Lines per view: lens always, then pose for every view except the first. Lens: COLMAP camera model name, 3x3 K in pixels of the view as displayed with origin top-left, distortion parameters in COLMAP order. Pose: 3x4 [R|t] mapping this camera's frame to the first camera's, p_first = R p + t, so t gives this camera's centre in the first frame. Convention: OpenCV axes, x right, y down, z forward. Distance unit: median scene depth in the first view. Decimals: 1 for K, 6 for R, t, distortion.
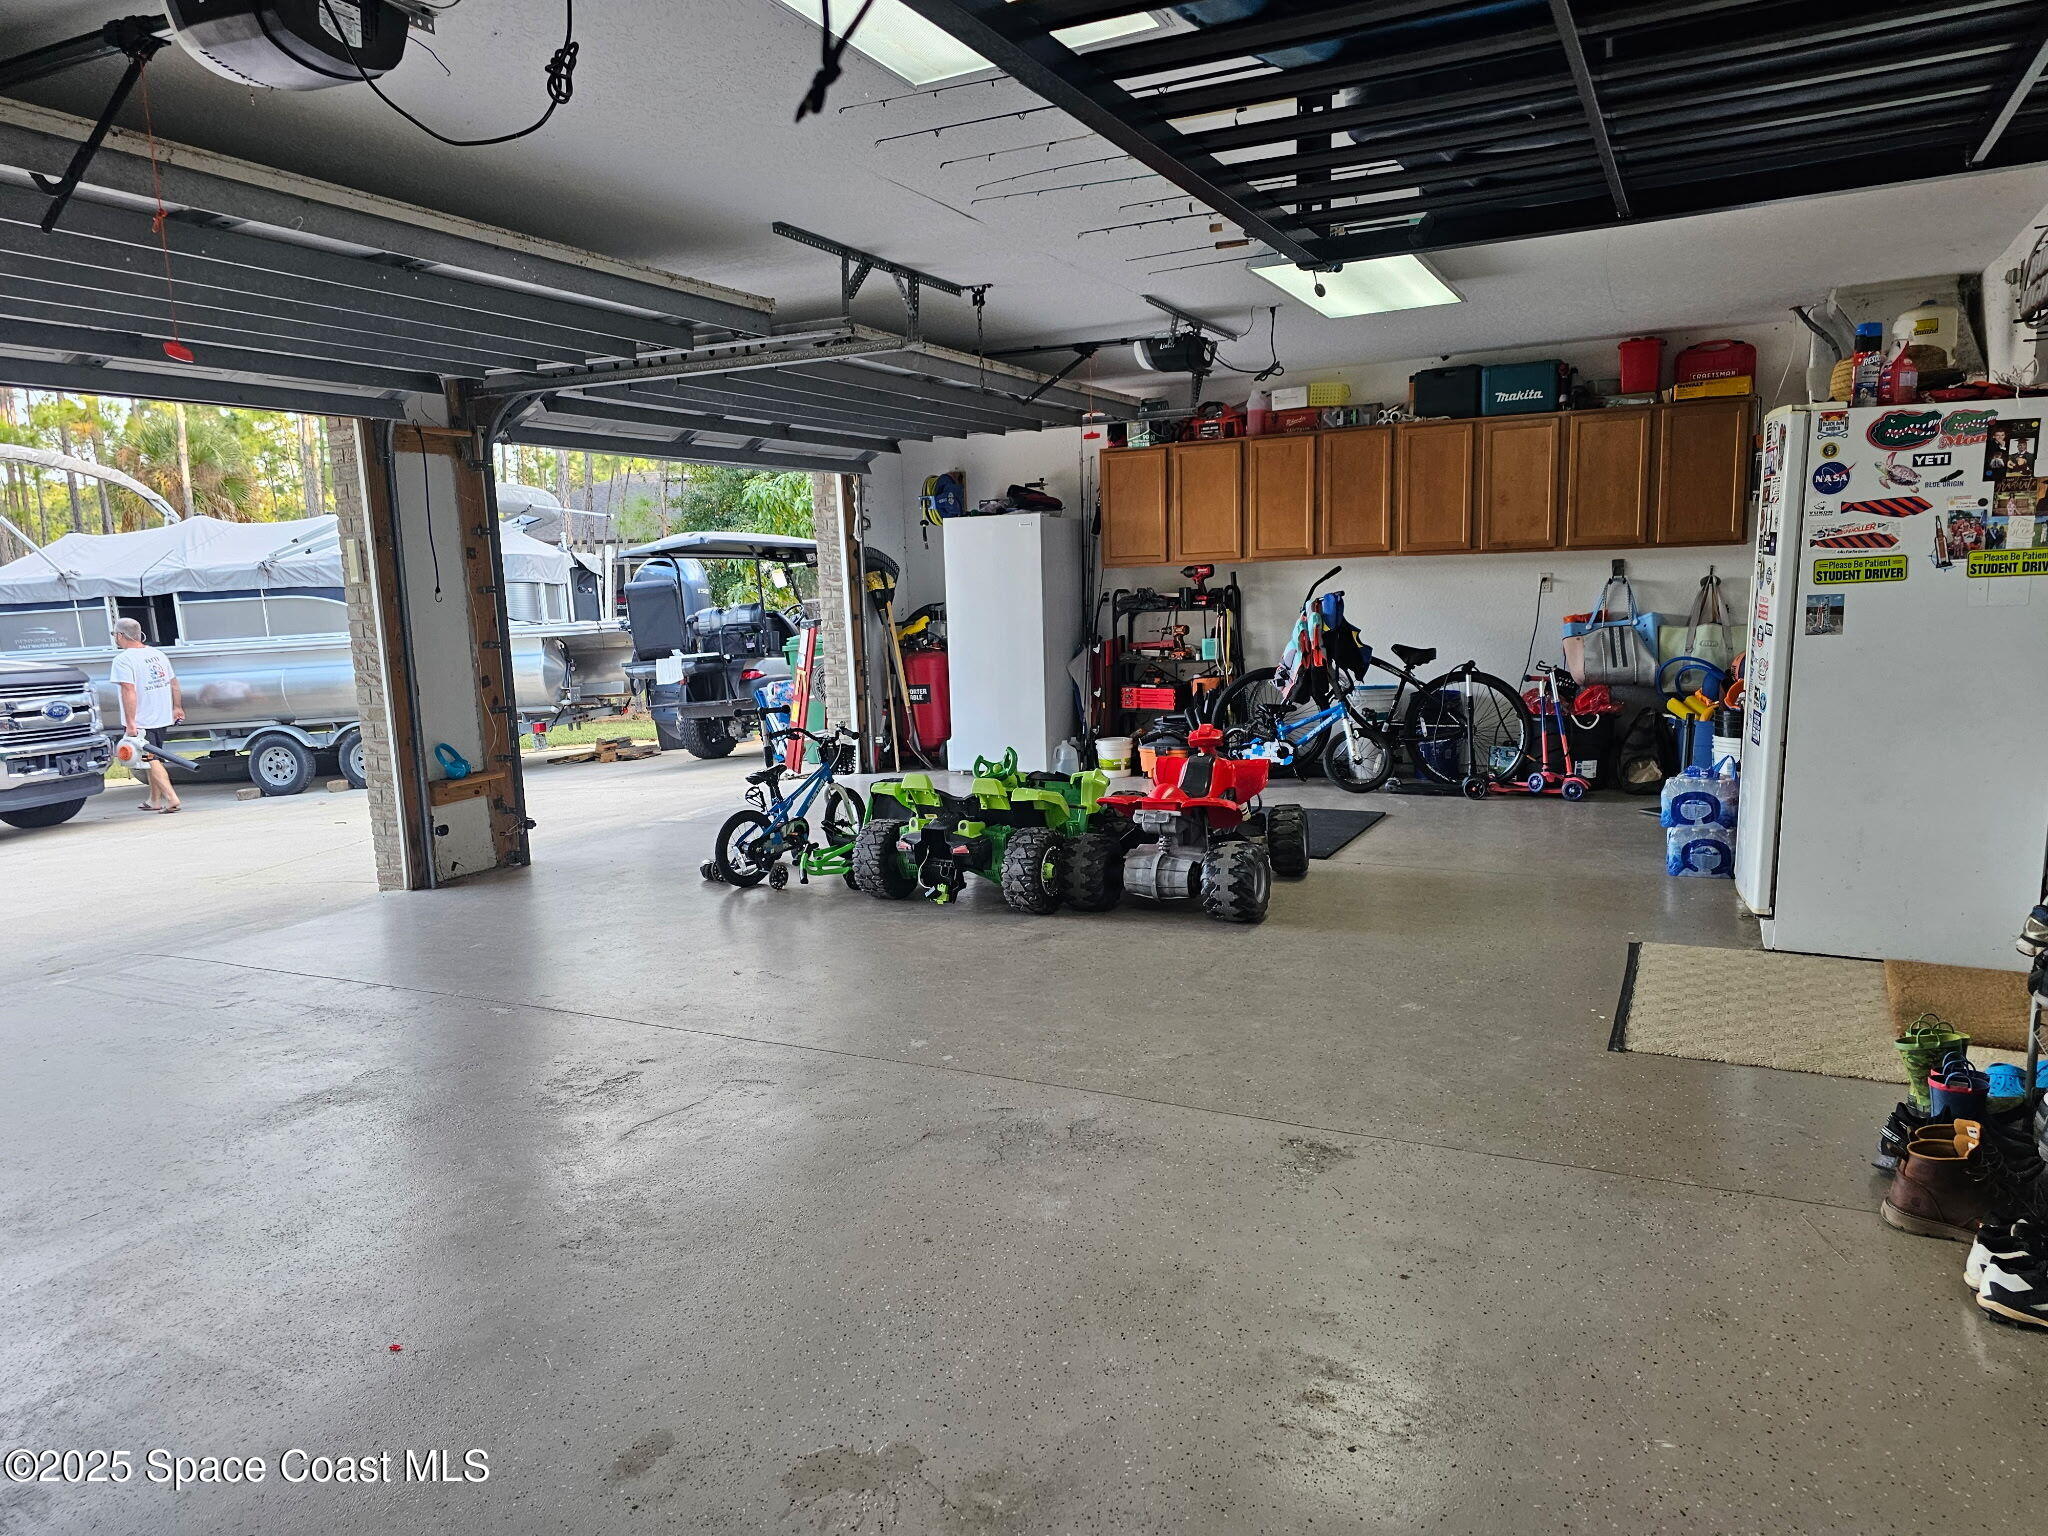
lens RADIAL K [[1353.3, 0, 1022.9], [0, 1353.3, 772.2], [0, 0, 1]] dist [0.001404, -0.000994]
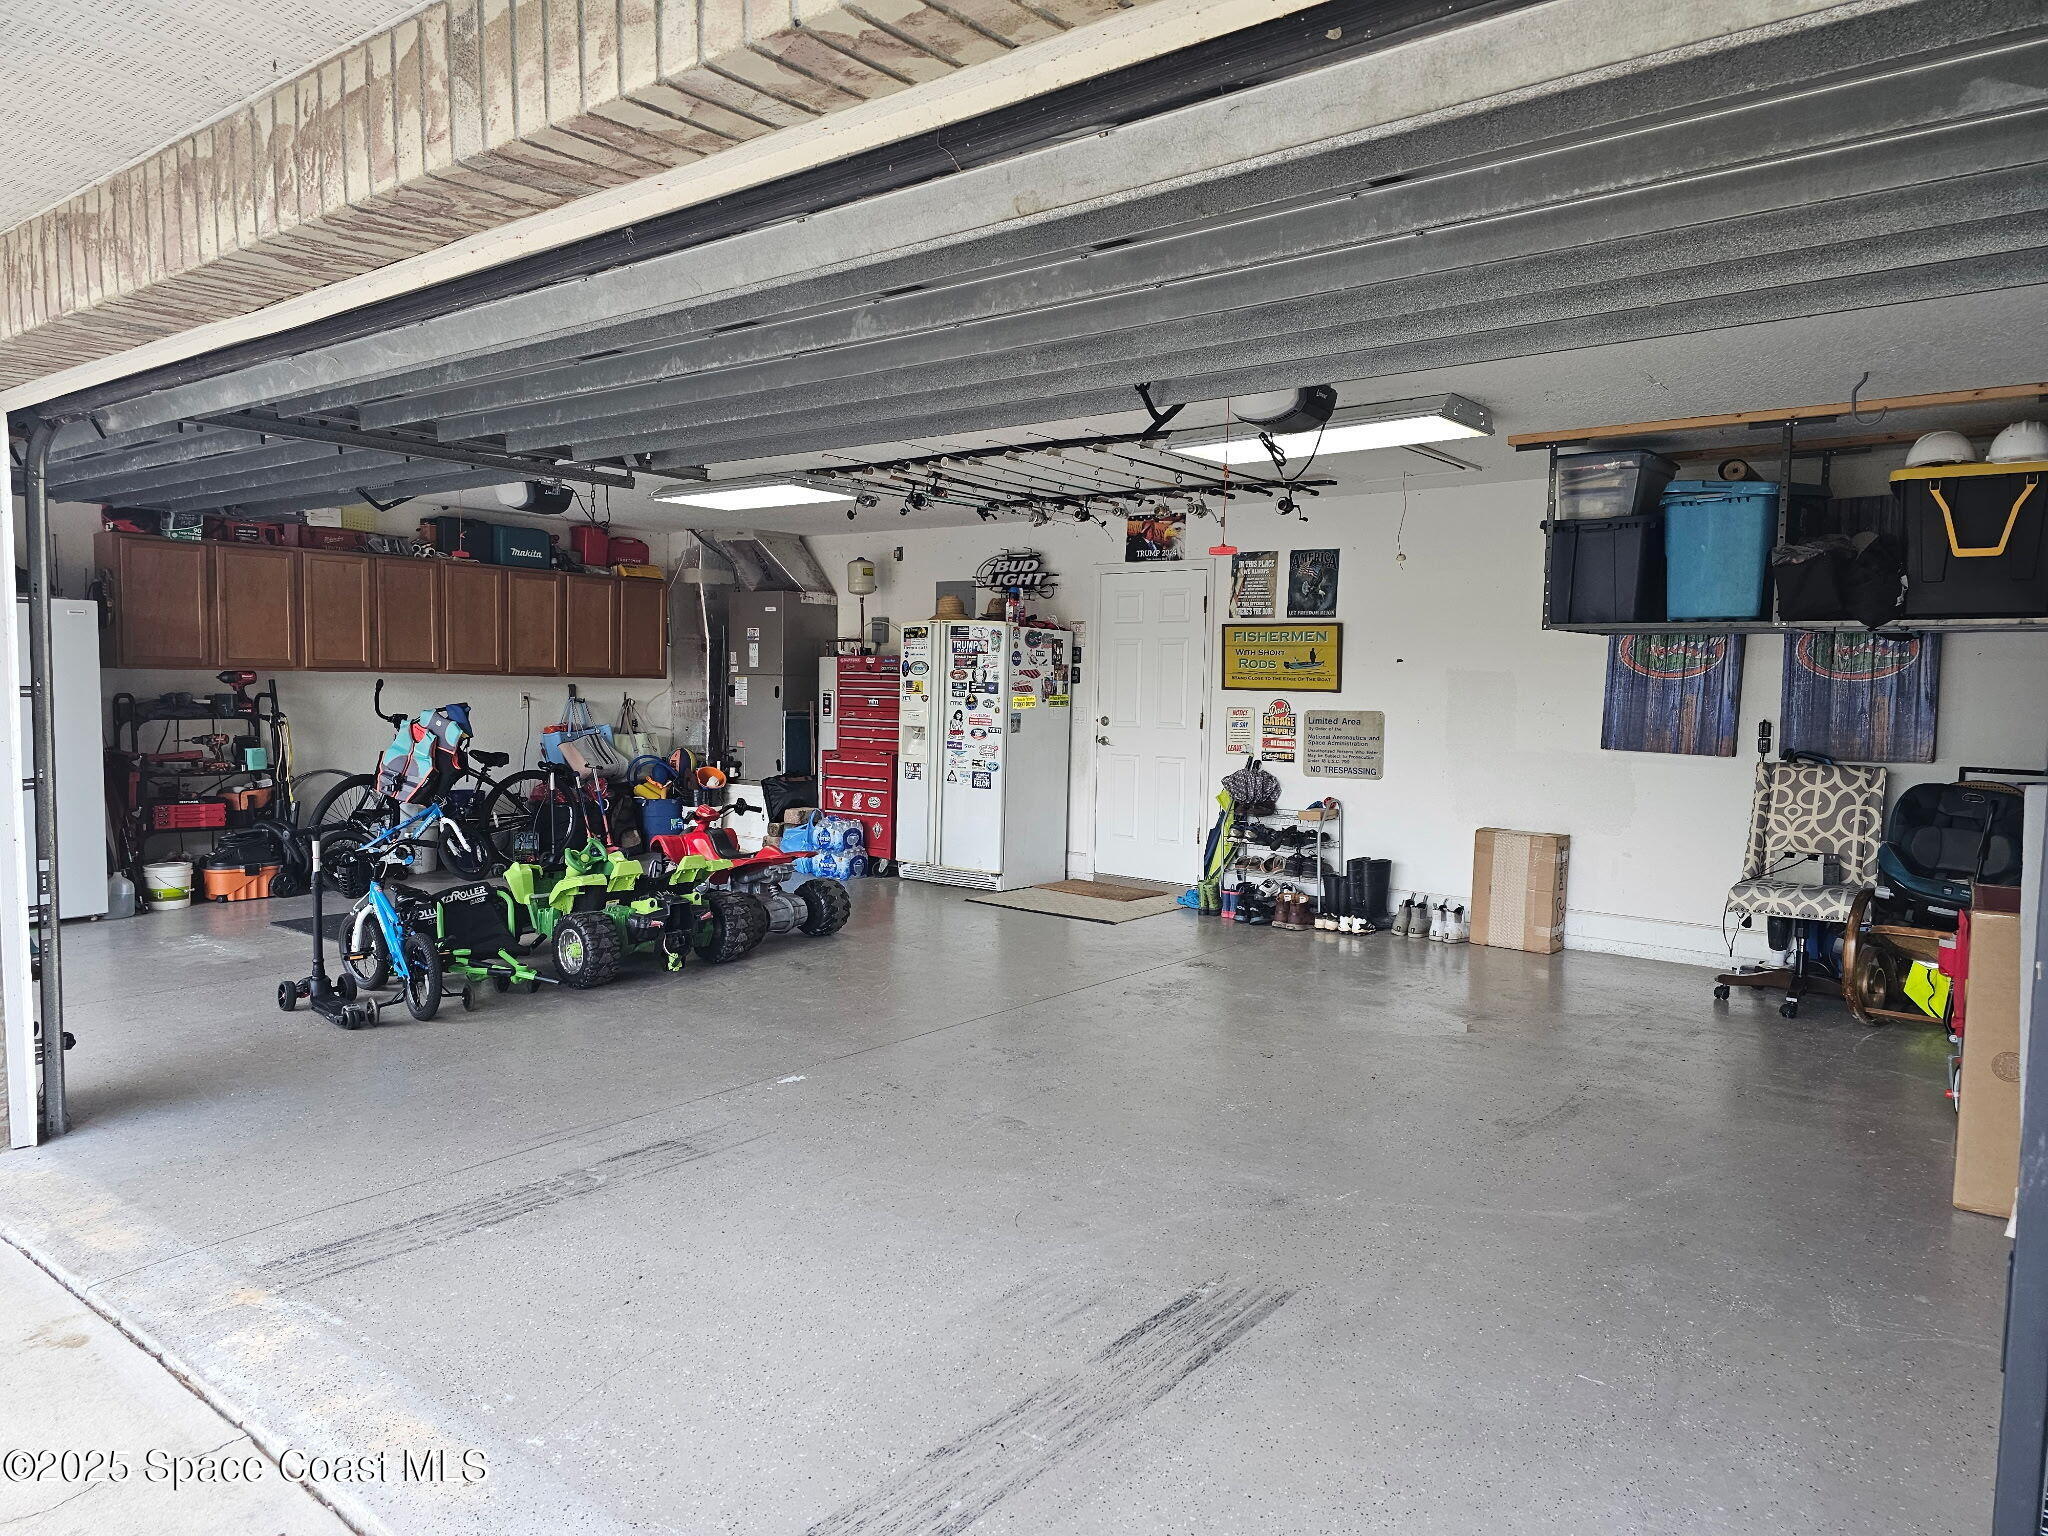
lens RADIAL K [[1353.3, 0, 1024.5], [0, 1353.3, 775.9], [0, 0, 1]] dist [0.001404, -0.000994]
pose [[0.183625, -0.027022, 0.982625, -0.787074], [0.115567, 0.993283, 0.005718, -0.024777], [-0.976179, 0.112509, 0.185514, 0.330636]]
